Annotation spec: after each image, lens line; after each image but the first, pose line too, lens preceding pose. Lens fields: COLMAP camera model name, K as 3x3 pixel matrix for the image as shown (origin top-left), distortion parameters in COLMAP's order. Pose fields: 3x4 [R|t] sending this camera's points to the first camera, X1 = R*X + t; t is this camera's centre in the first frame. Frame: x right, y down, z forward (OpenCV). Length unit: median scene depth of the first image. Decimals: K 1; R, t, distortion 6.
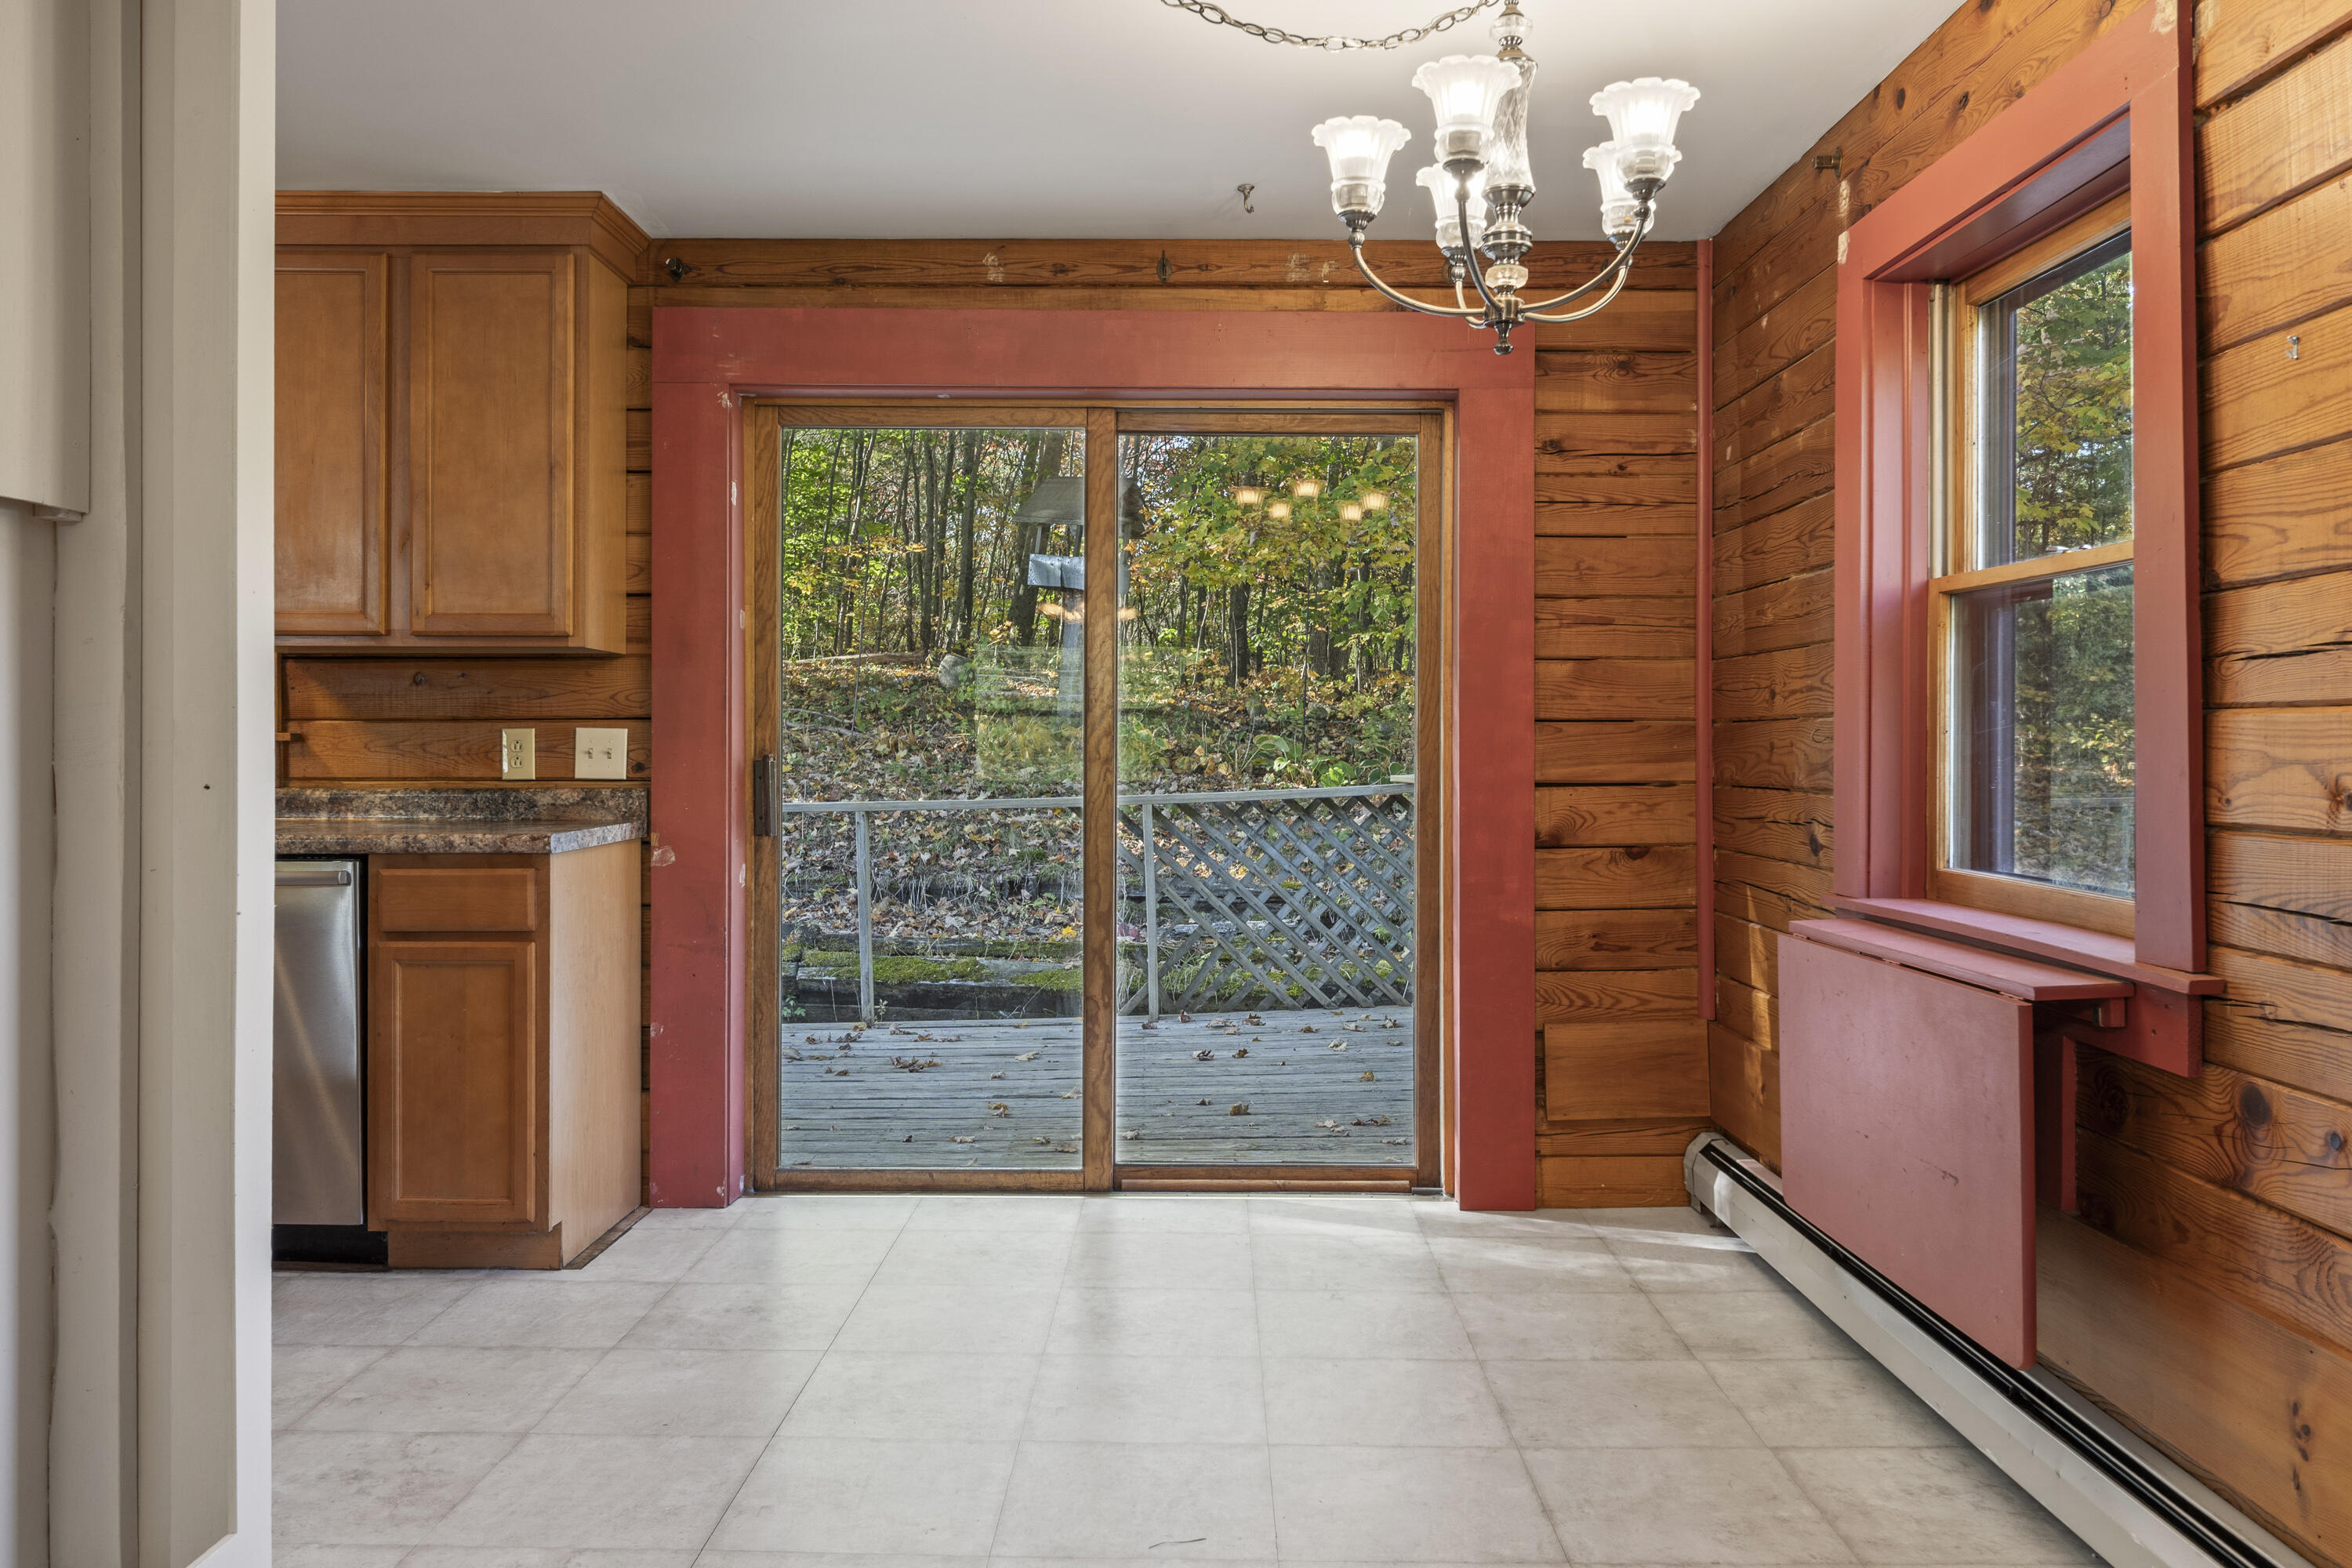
lens RADIAL K [[1746.9, 0, 1170.9], [0, 1746.9, 760.2], [0, 0, 1]] dist [-0.004131, 0.001220]
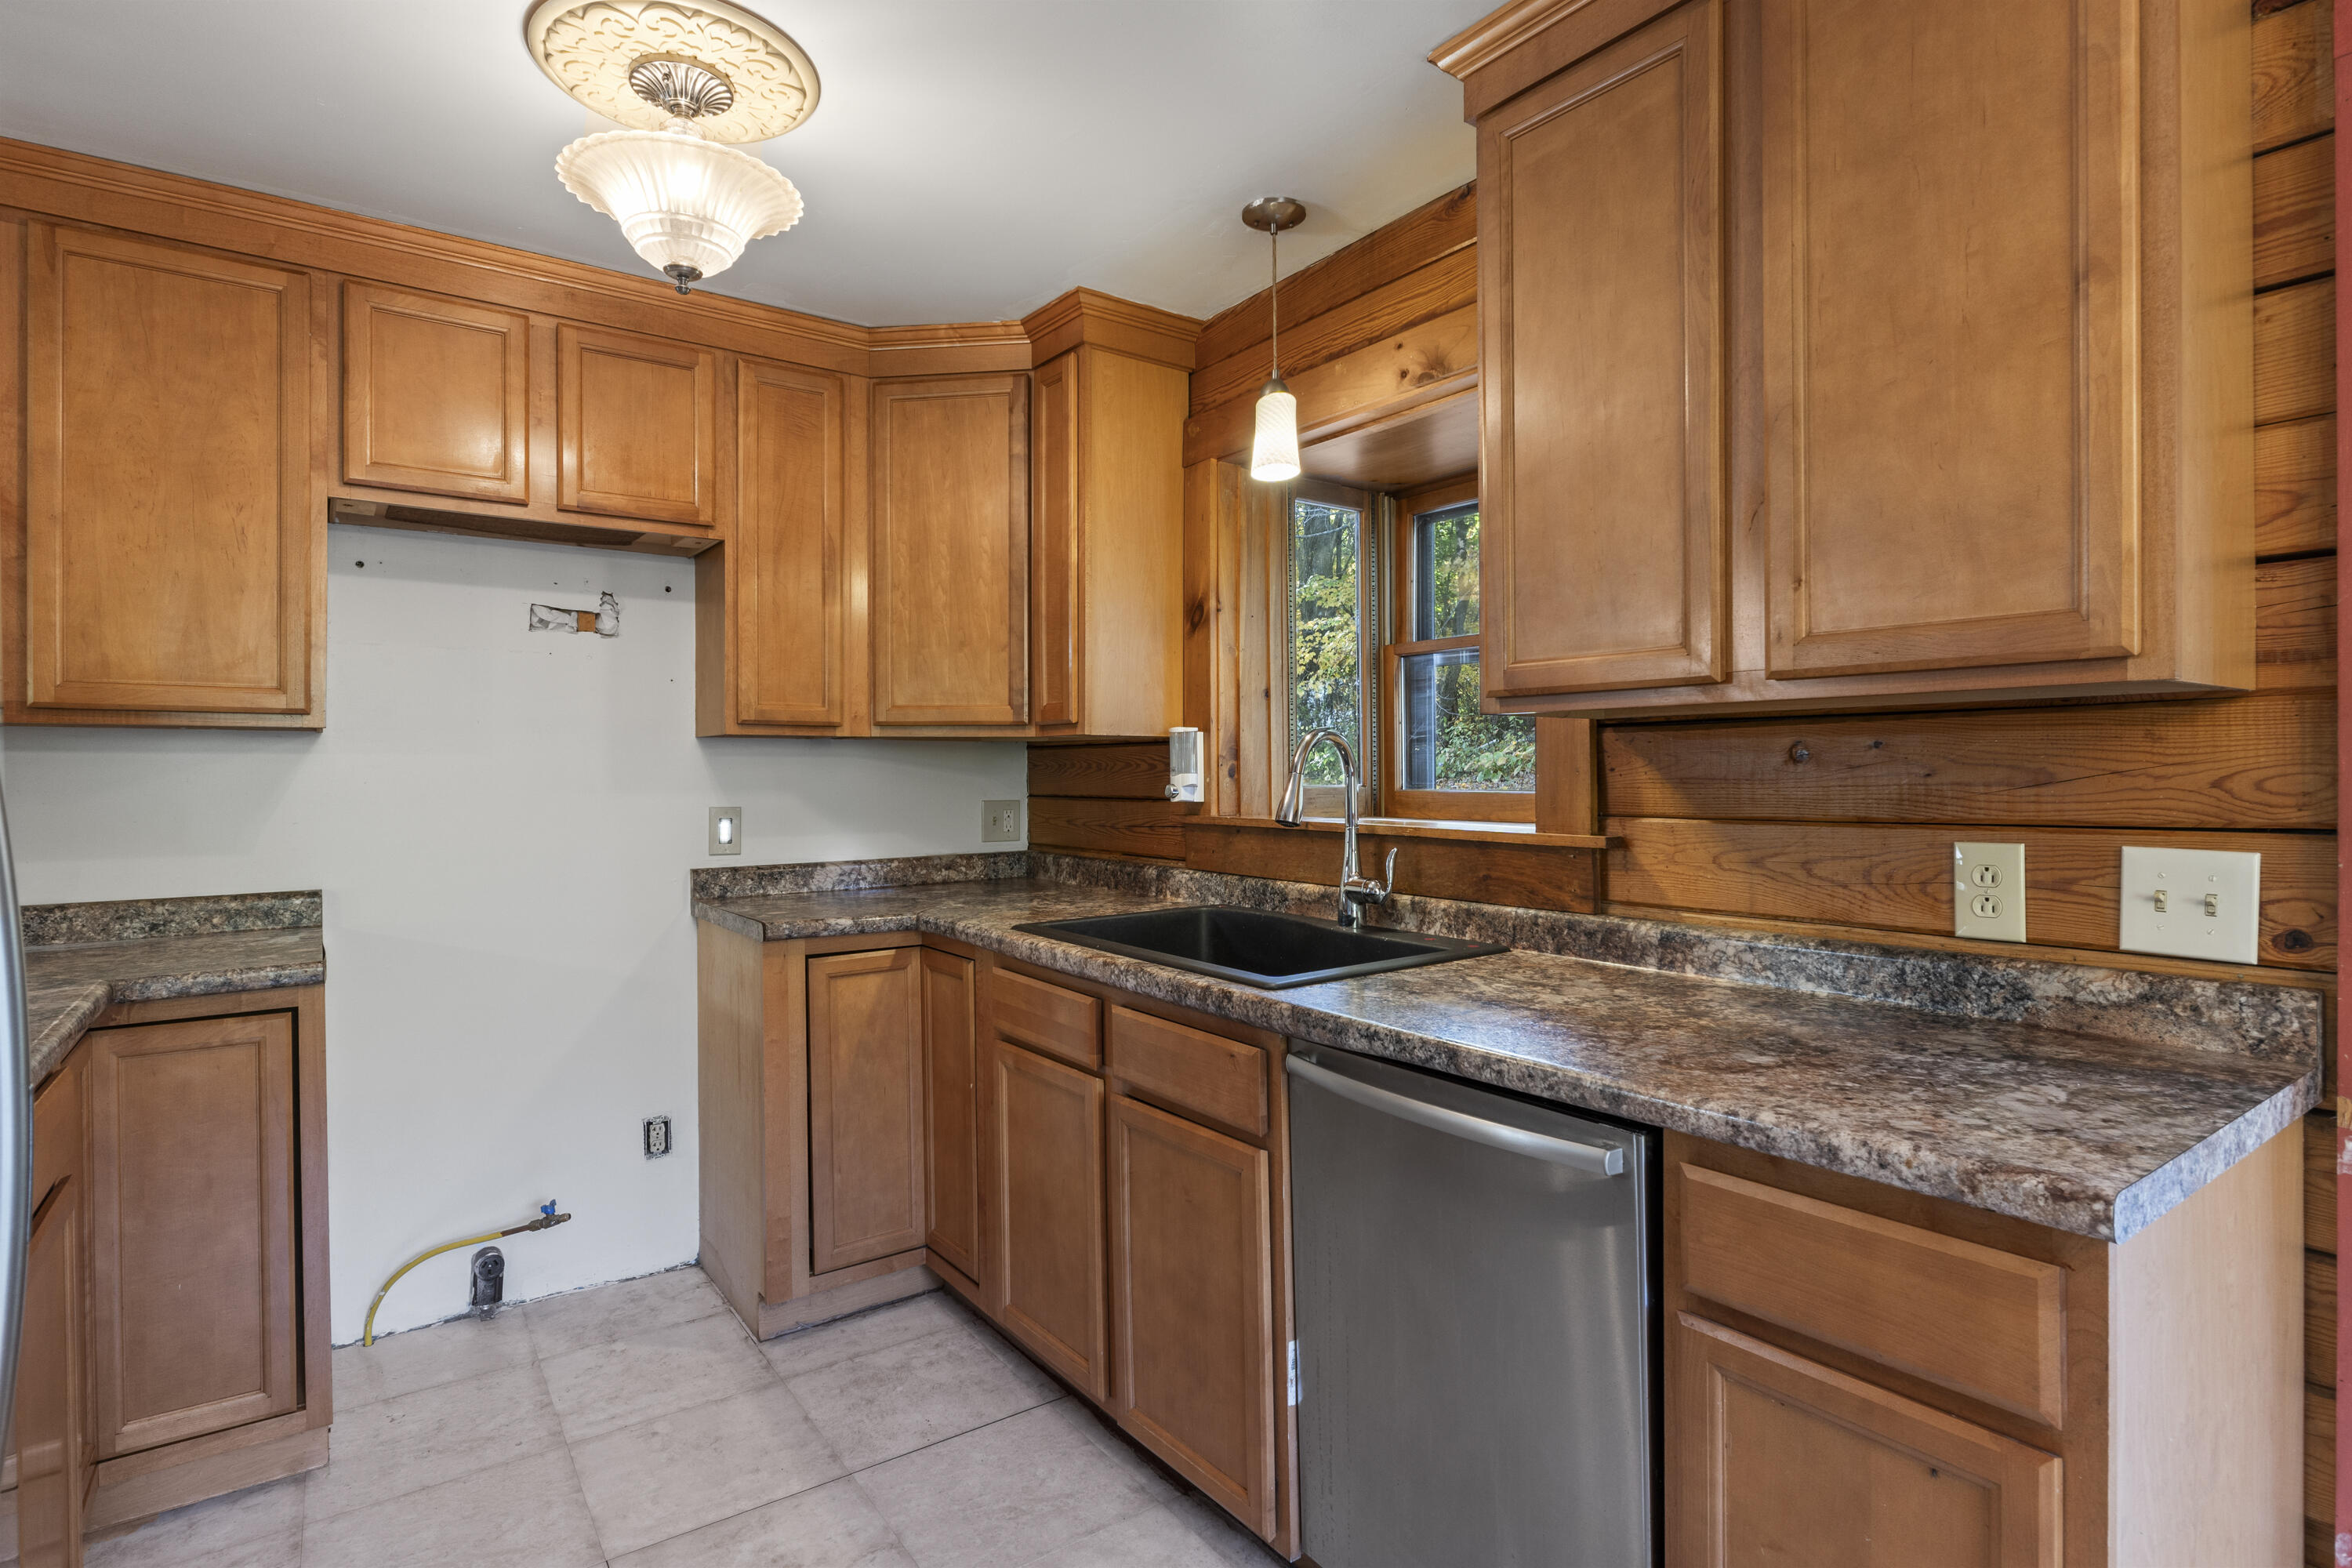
lens RADIAL K [[1189.0, 0, 1180.3], [0, 1189.0, 775.5], [0, 0, 1]] dist [-0.004294, -0.001524]
pose [[0.594166, -0.003789, -0.804334, -0.231450], [0.003919, 0.999991, -0.001815, -0.039140], [0.804333, -0.002074, 0.594175, 0.592679]]
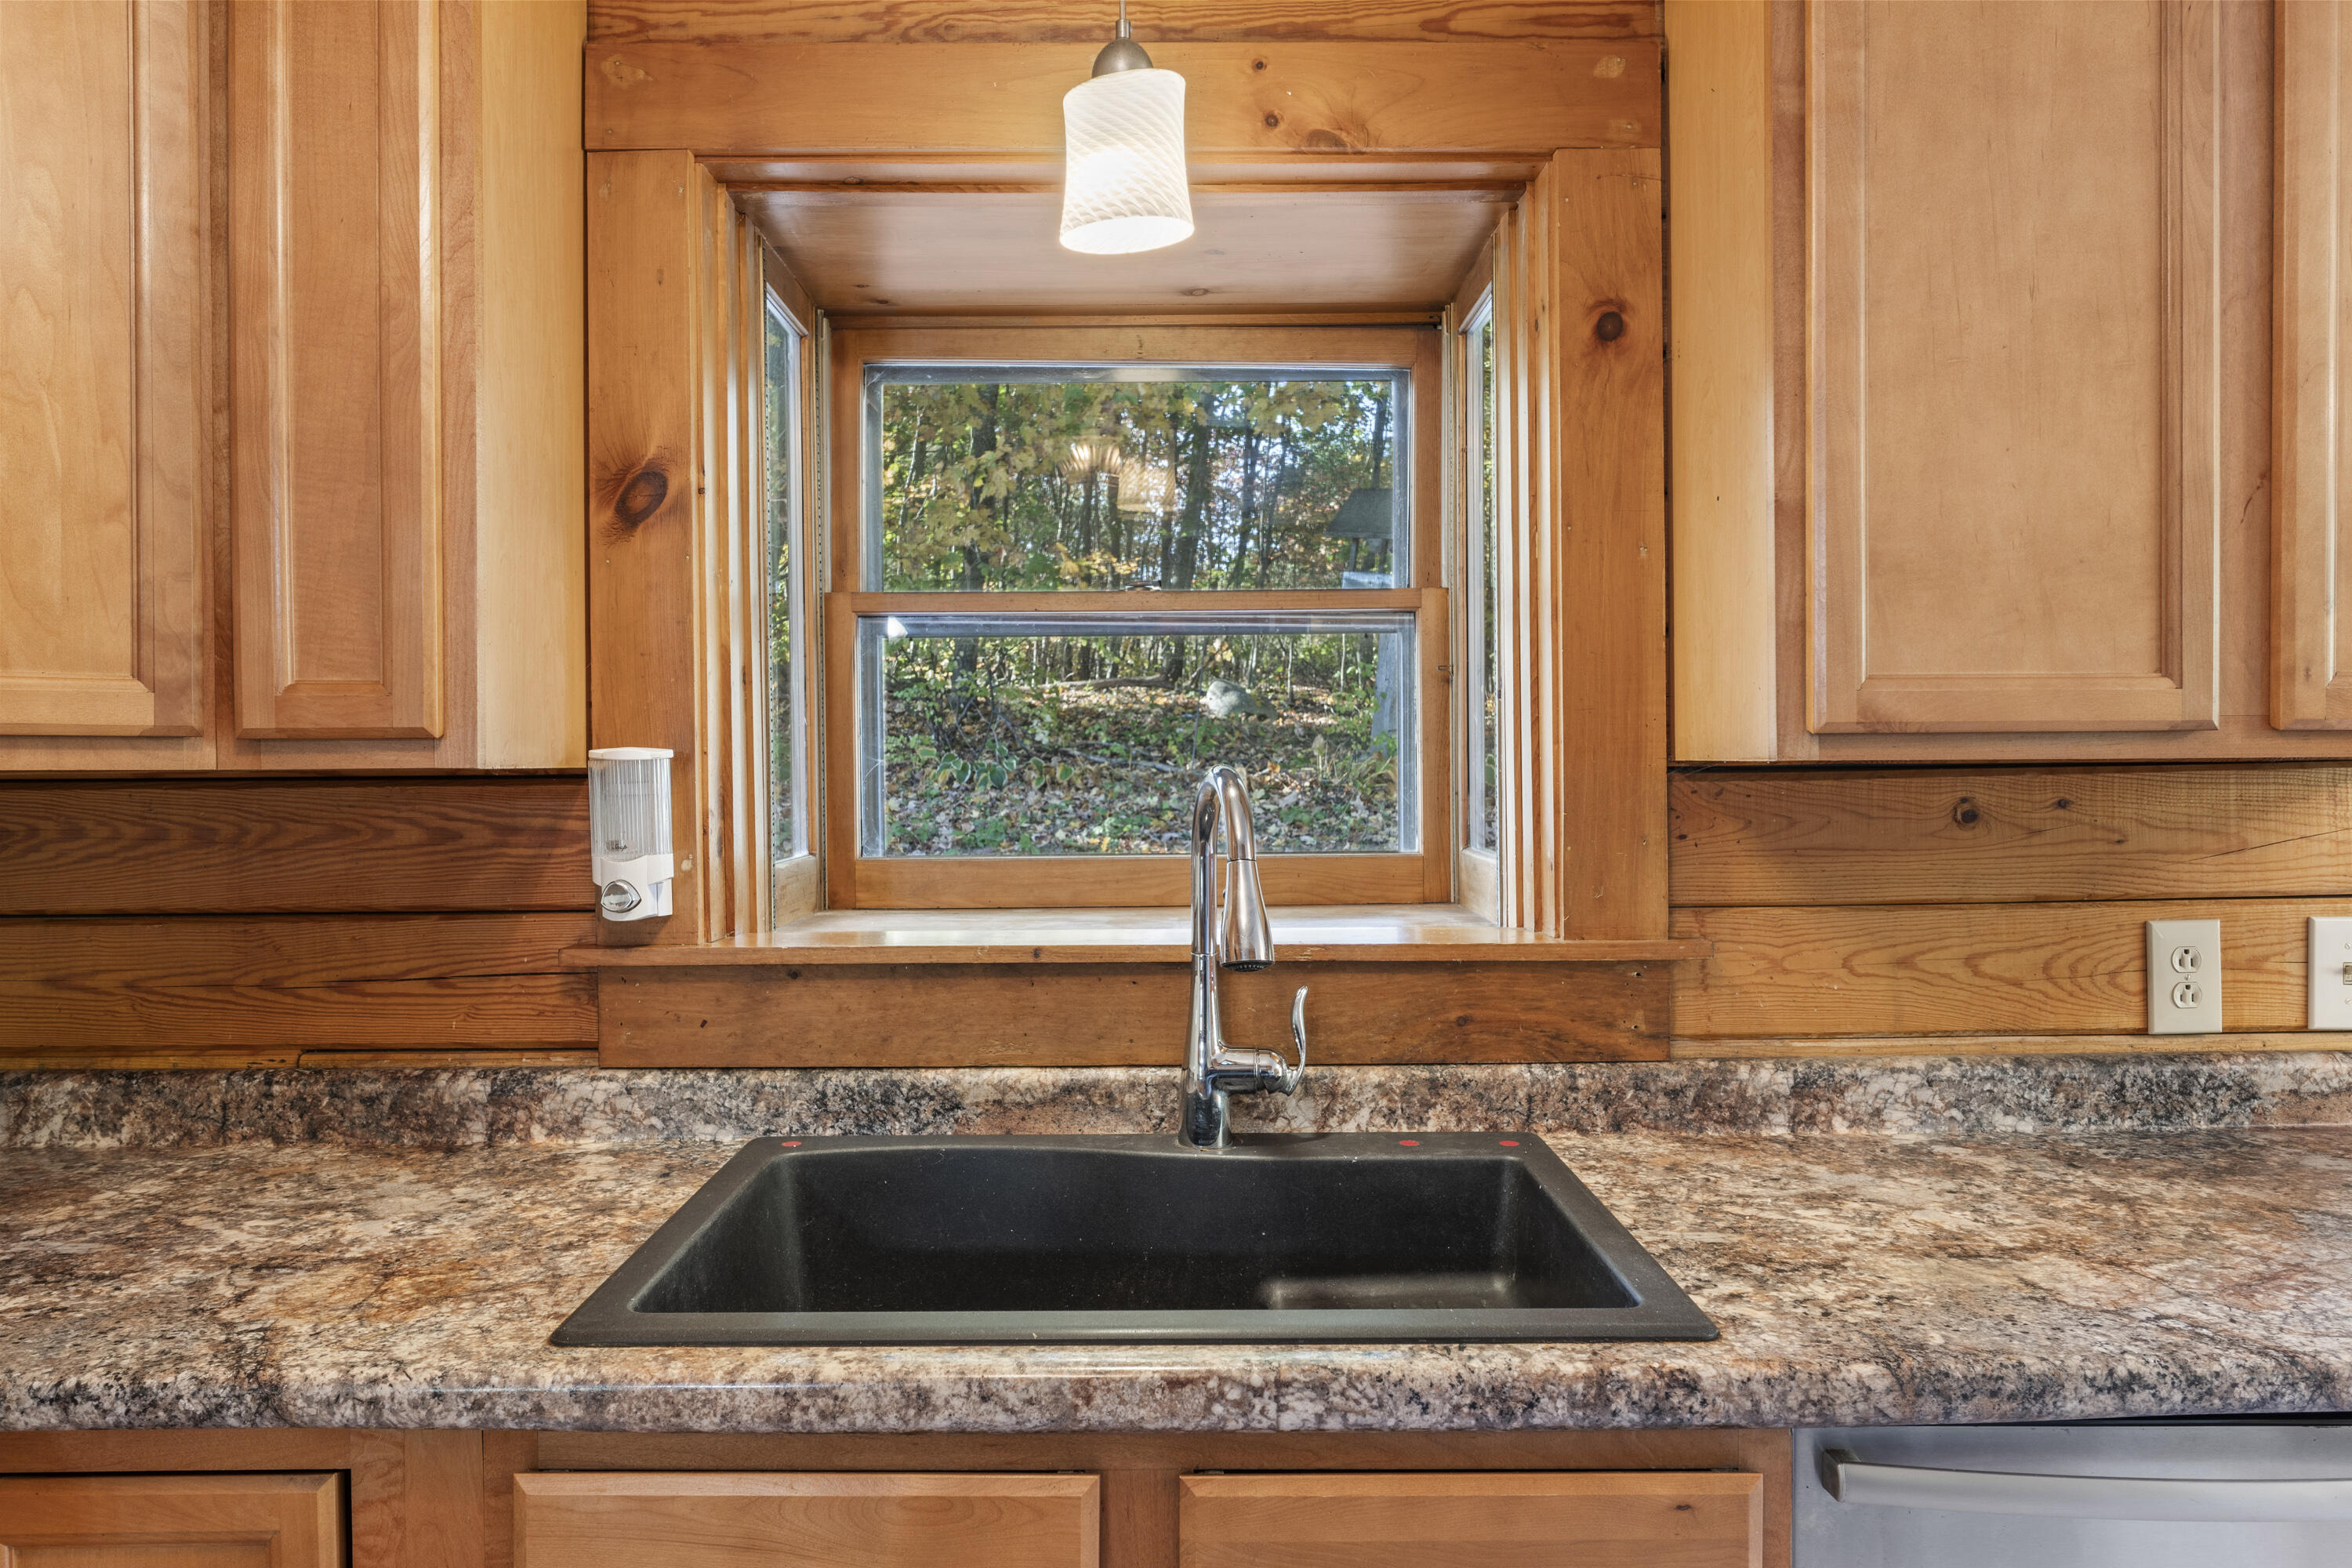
lens RADIAL K [[1524.5, 0, 1180.5], [0, 1524.5, 764.6], [0, 0, 1]] dist [-0.004864, 0.000531]
pose [[0.999716, -0.011623, 0.020809, -0.645427], [0.011557, 0.999928, 0.003293, -0.063179], [-0.020846, -0.003052, 0.999778, 0.615400]]
